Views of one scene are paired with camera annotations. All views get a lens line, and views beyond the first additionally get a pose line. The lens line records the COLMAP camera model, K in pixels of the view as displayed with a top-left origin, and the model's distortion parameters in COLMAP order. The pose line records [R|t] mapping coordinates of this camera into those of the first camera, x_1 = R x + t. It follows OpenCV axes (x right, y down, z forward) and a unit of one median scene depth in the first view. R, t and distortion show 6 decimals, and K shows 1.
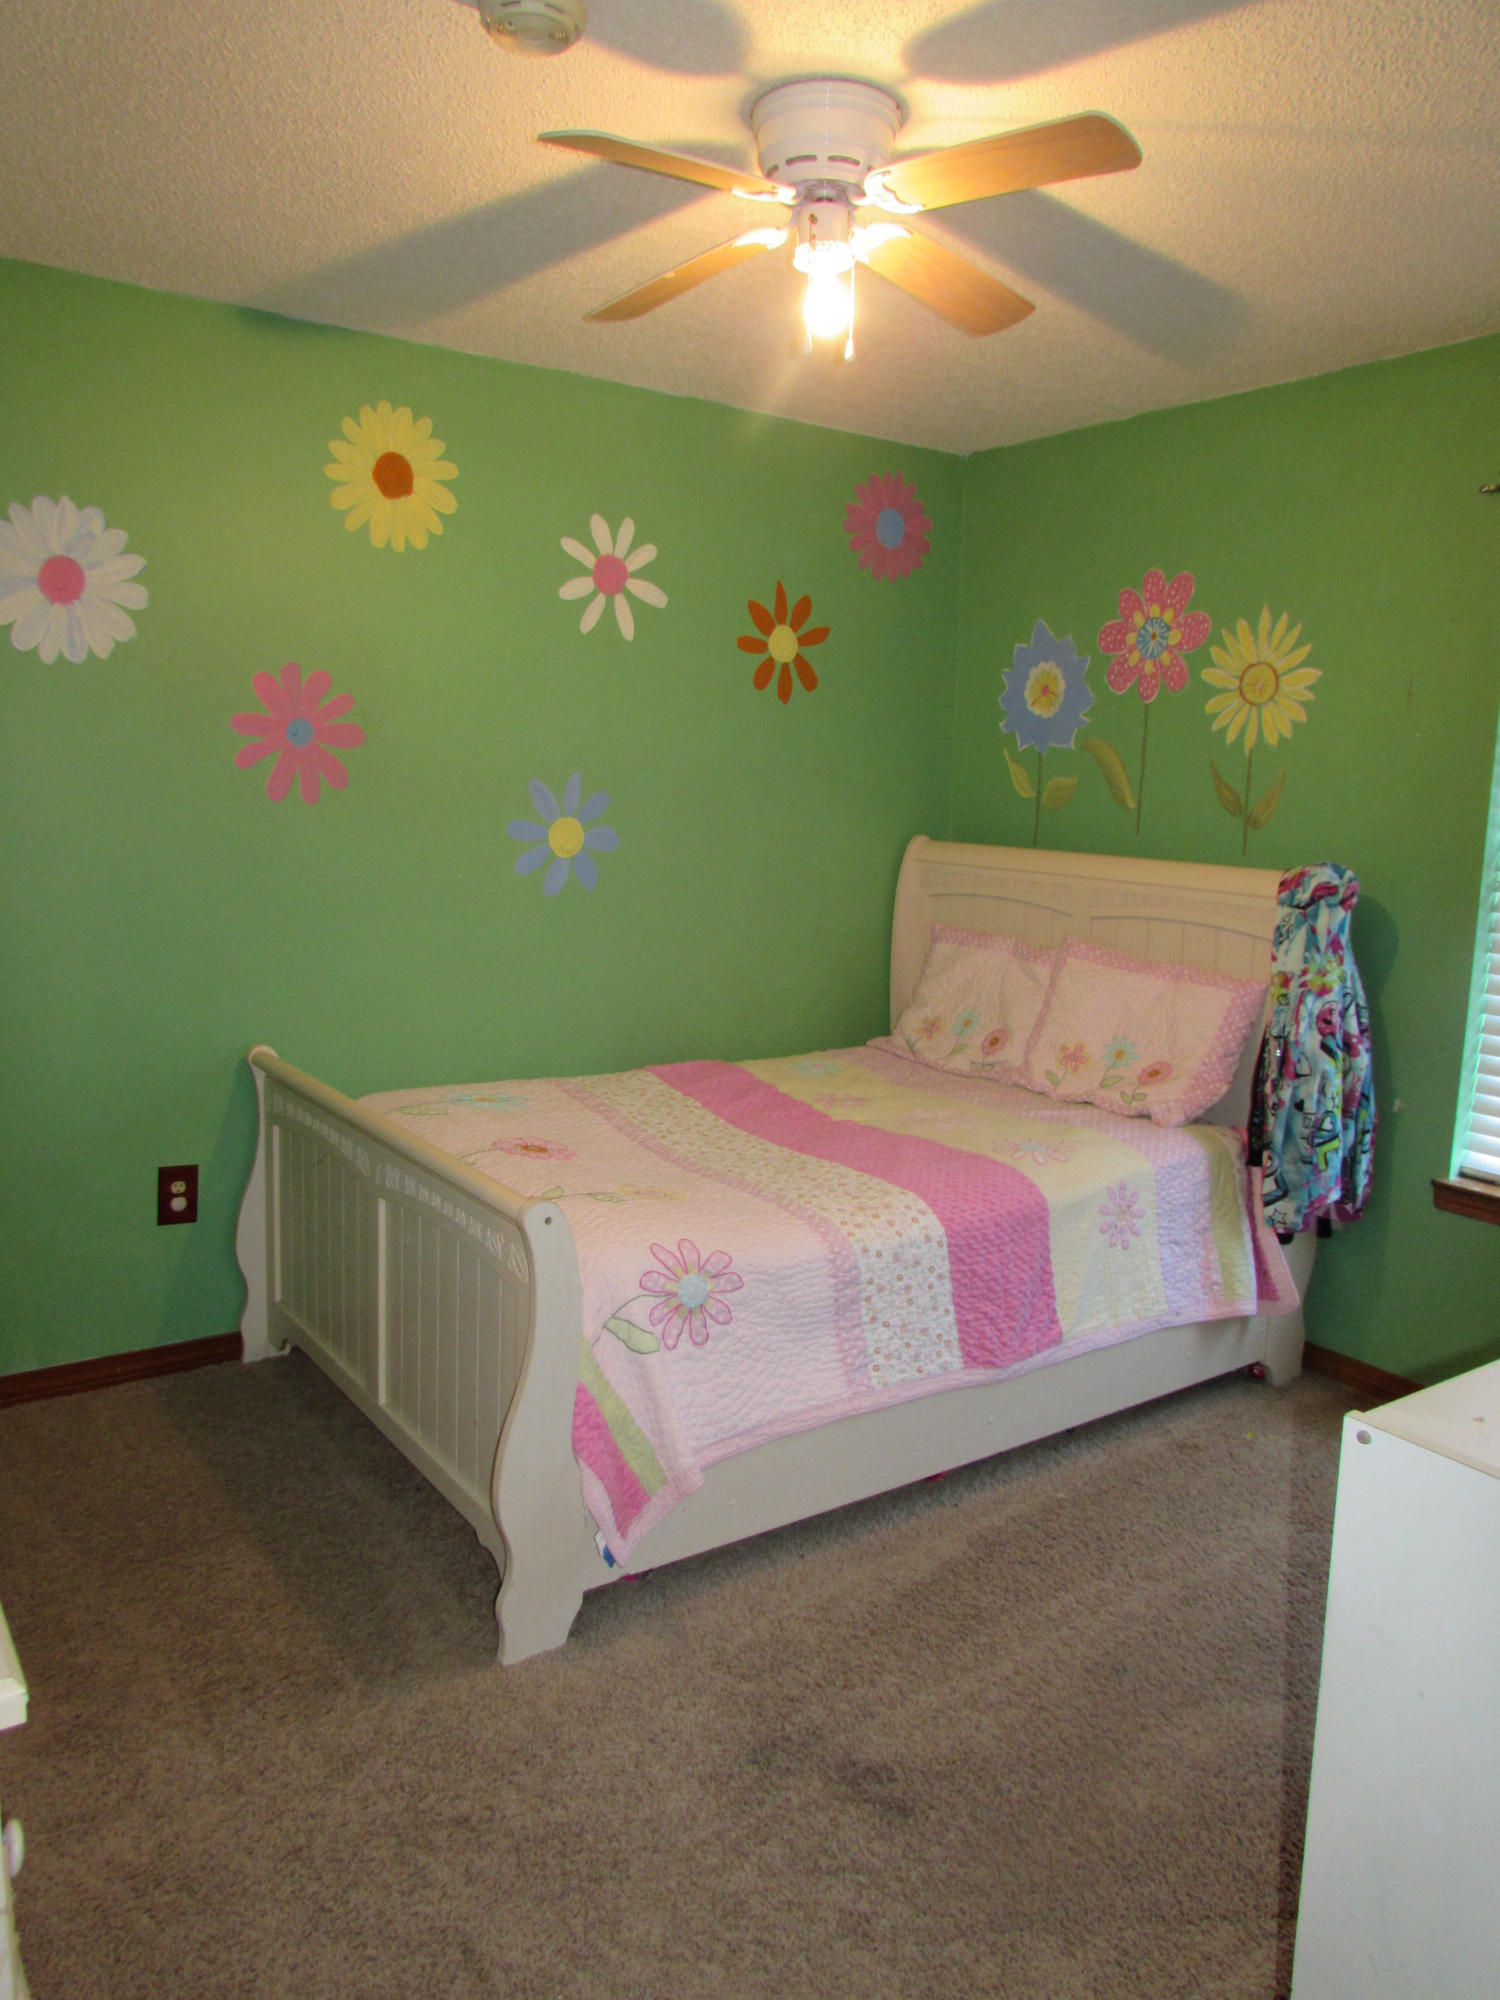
lens RADIAL K [[1422.5, 0, 741.2], [0, 1422.5, 996.9], [0, 0, 1]] dist [-0.024531, 0.004733]
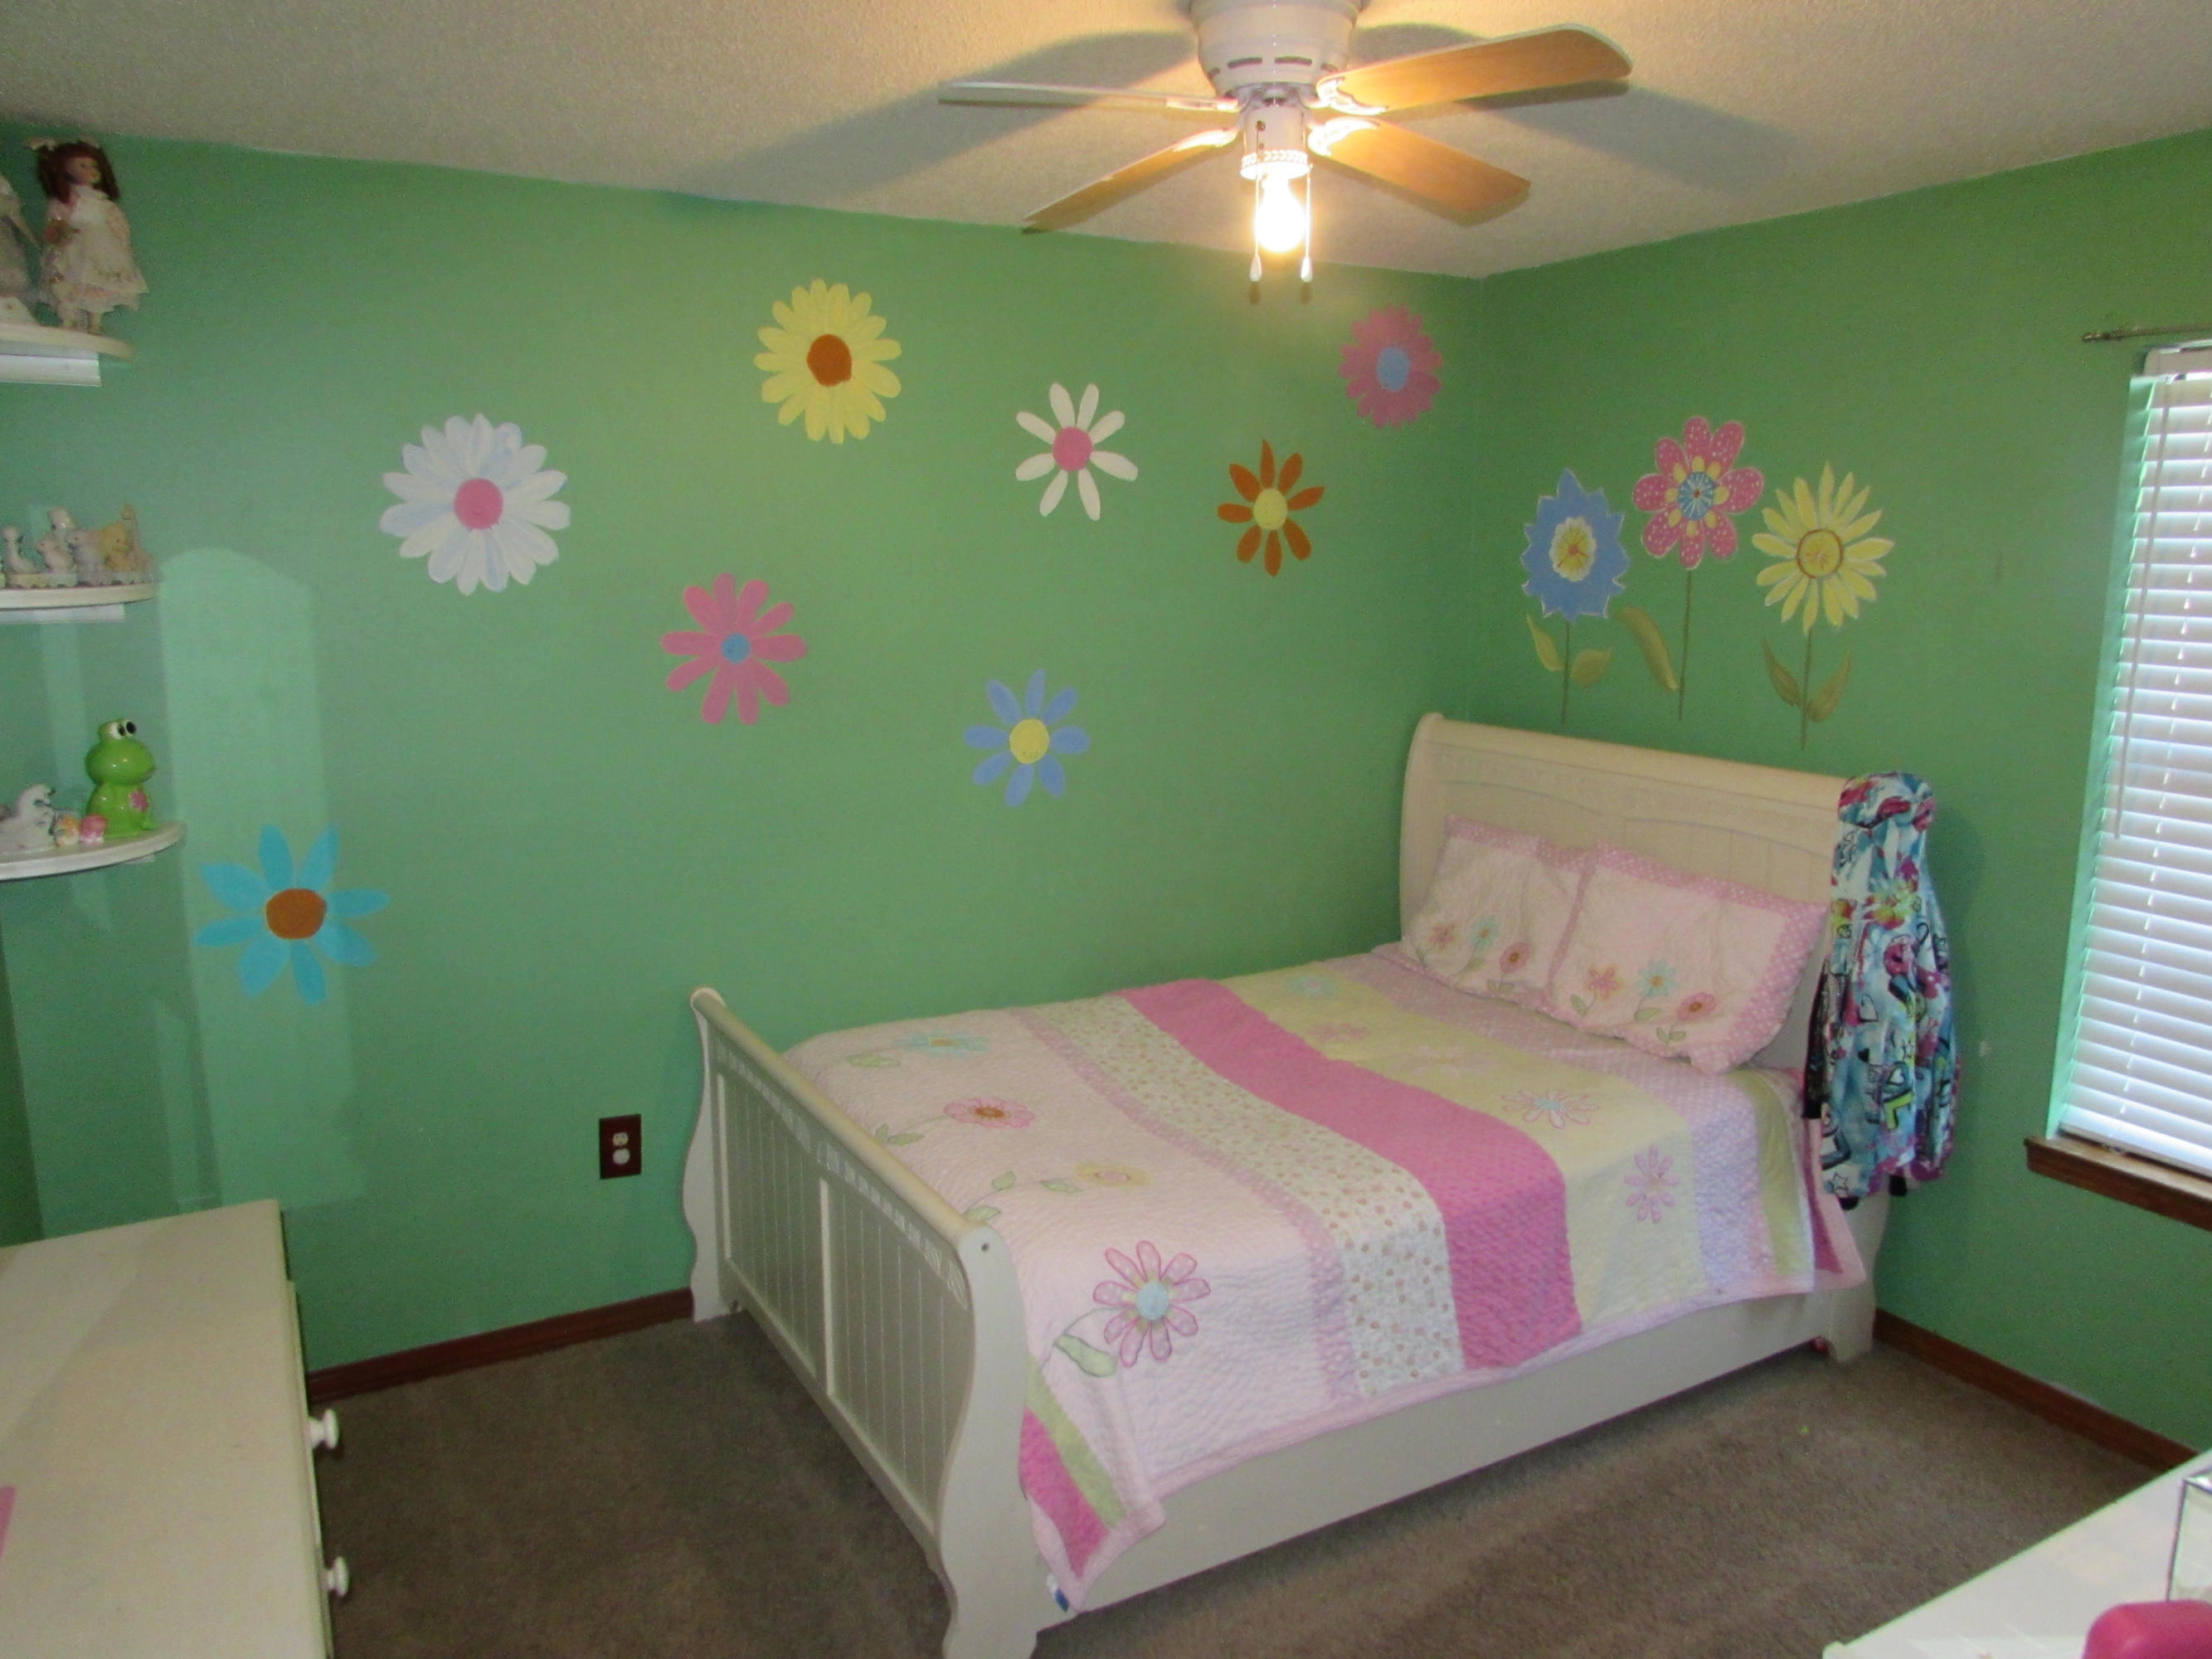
lens RADIAL K [[1573.4, 0, 1114.4], [0, 1573.4, 828.1], [0, 0, 1]] dist [-0.024531, 0.004733]
pose [[0.994852, -0.012895, -0.100519, 0.035156], [0.015655, 0.999520, 0.026723, -0.094086], [0.100126, -0.028159, 0.994576, 0.005923]]
